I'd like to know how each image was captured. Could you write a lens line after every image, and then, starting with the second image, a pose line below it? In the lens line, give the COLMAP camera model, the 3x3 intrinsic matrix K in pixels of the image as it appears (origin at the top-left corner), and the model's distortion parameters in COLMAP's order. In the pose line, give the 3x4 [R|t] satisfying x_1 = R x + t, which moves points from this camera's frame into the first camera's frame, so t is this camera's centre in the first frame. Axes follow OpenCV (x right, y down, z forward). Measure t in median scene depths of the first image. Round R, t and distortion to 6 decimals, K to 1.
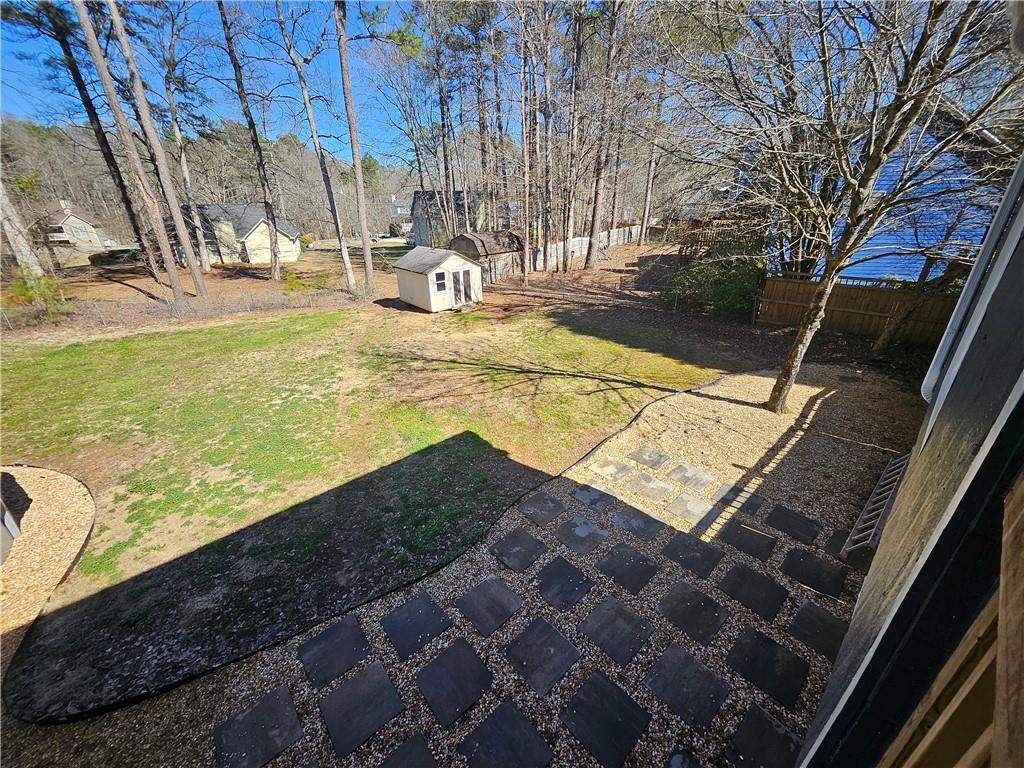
lens RADIAL K [[404.2, 0, 512.0], [0, 404.2, 384.0], [0, 0, 1]] dist [-0.007607, 0.000080]
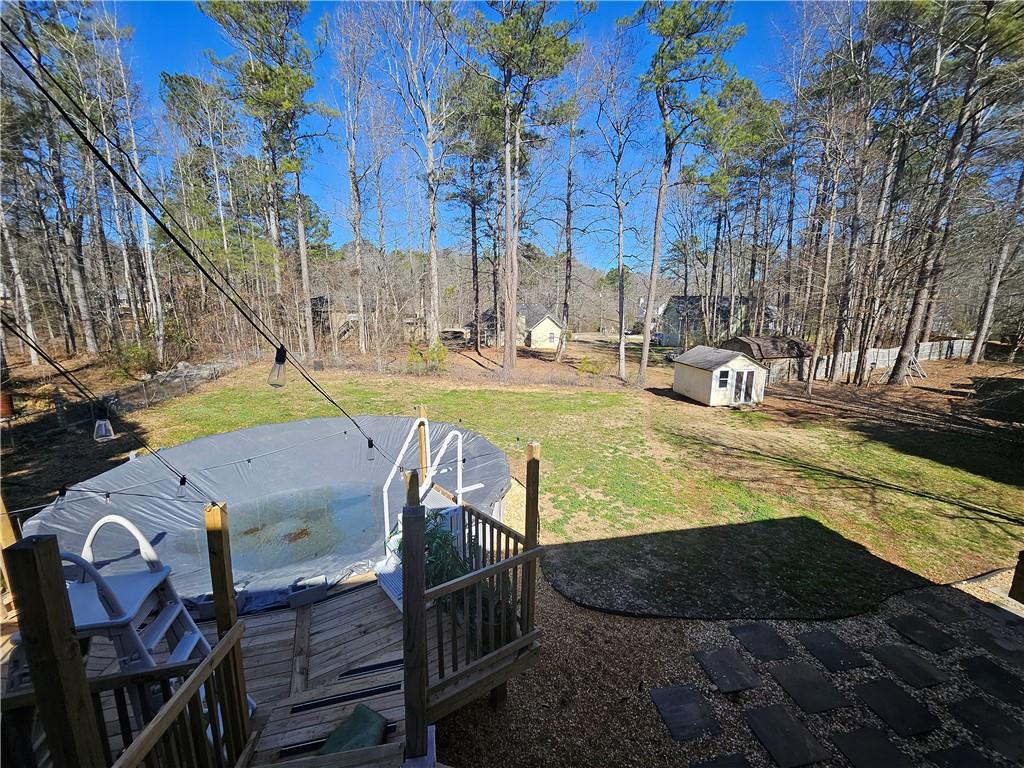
lens RADIAL K [[401.8, 0, 516.3], [0, 401.8, 381.8], [0, 0, 1]] dist [-0.003468, 0.000228]
pose [[0.859933, 0.118233, -0.496525, -0.166858], [-0.228434, 0.959087, -0.167246, 0.074237], [0.456436, 0.257243, 0.851758, -0.195428]]
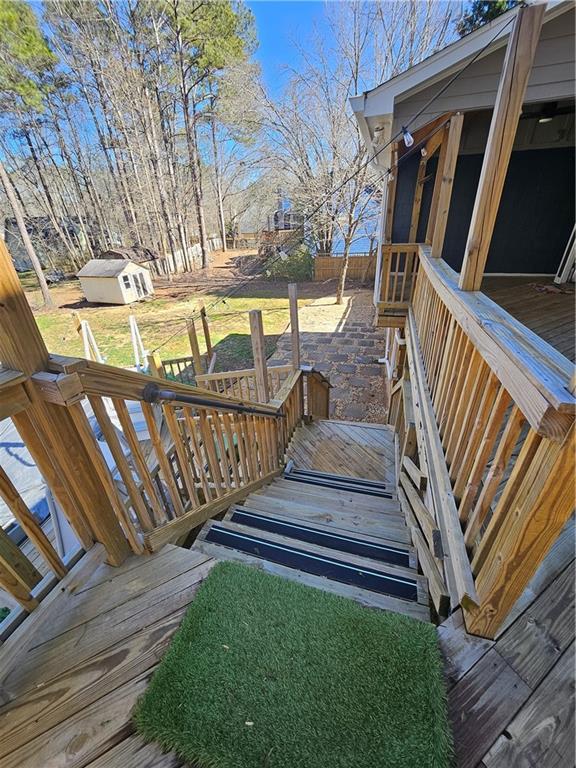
lens RADIAL K [[303.1, 0, 291.4], [0, 303.1, 387.1], [0, 0, 1]] dist [-0.007607, 0.000080]
pose [[0.845155, -0.276289, 0.457579, -0.383048], [0.240864, 0.961065, 0.135417, 0.145624], [-0.477177, -0.004234, 0.878797, -0.329541]]
